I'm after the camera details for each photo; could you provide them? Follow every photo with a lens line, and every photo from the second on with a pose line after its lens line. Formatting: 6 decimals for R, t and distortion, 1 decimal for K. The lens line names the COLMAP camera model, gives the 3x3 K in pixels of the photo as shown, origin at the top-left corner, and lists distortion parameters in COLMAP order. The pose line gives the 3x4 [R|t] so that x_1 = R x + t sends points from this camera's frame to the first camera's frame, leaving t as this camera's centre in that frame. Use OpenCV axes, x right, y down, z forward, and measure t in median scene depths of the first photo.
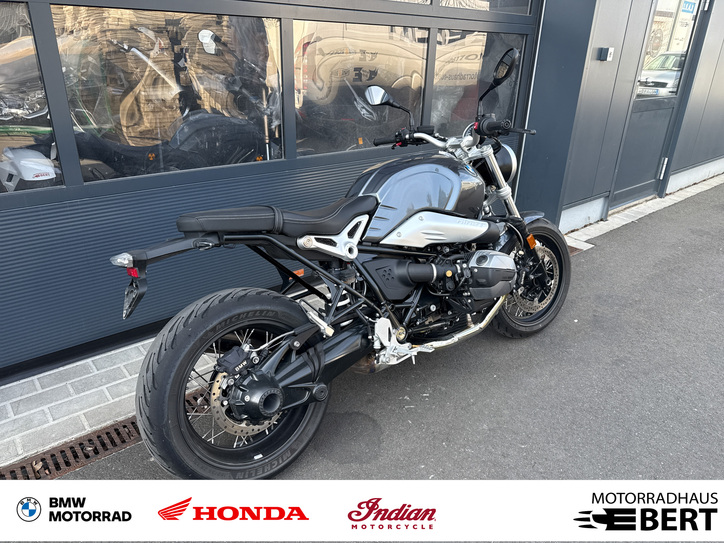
lens RADIAL K [[511.3, 0, 357.3], [0, 511.3, 266.7], [0, 0, 1]] dist [0.012578, -0.020230]
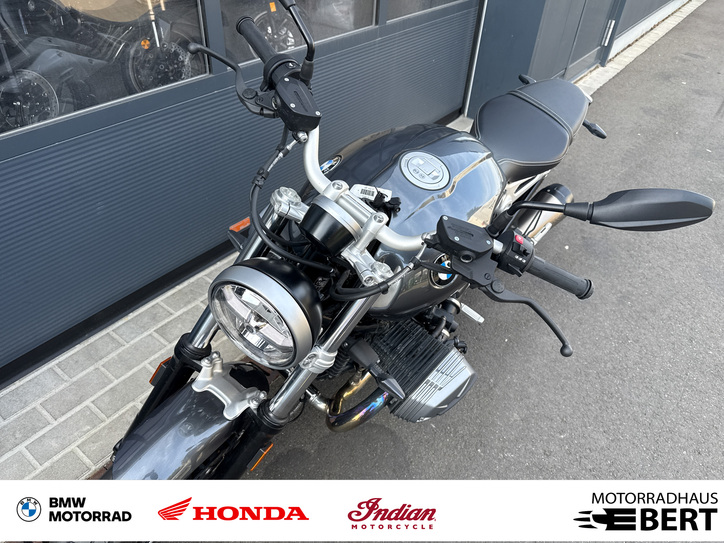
lens RADIAL K [[511.3, 0, 362.1], [0, 511.3, 277.8], [0, 0, 1]] dist [0.012578, -0.020230]
pose [[0.975221, -0.121709, 0.184745, -0.119076], [0.063235, 0.953583, 0.294417, -0.159779], [-0.212003, -0.275439, 0.937650, 0.261595]]
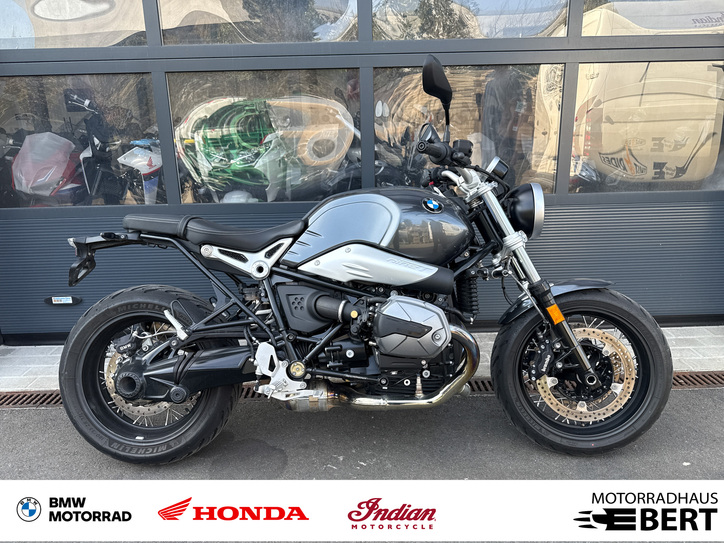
lens RADIAL K [[511.3, 0, 360.7], [0, 511.3, 272.2], [0, 0, 1]] dist [0.012578, -0.020230]
pose [[0.774806, 0.124014, -0.619917, 0.578797], [-0.208186, 0.975929, -0.064967, -0.002173], [0.596938, 0.179395, 0.781974, 0.260400]]
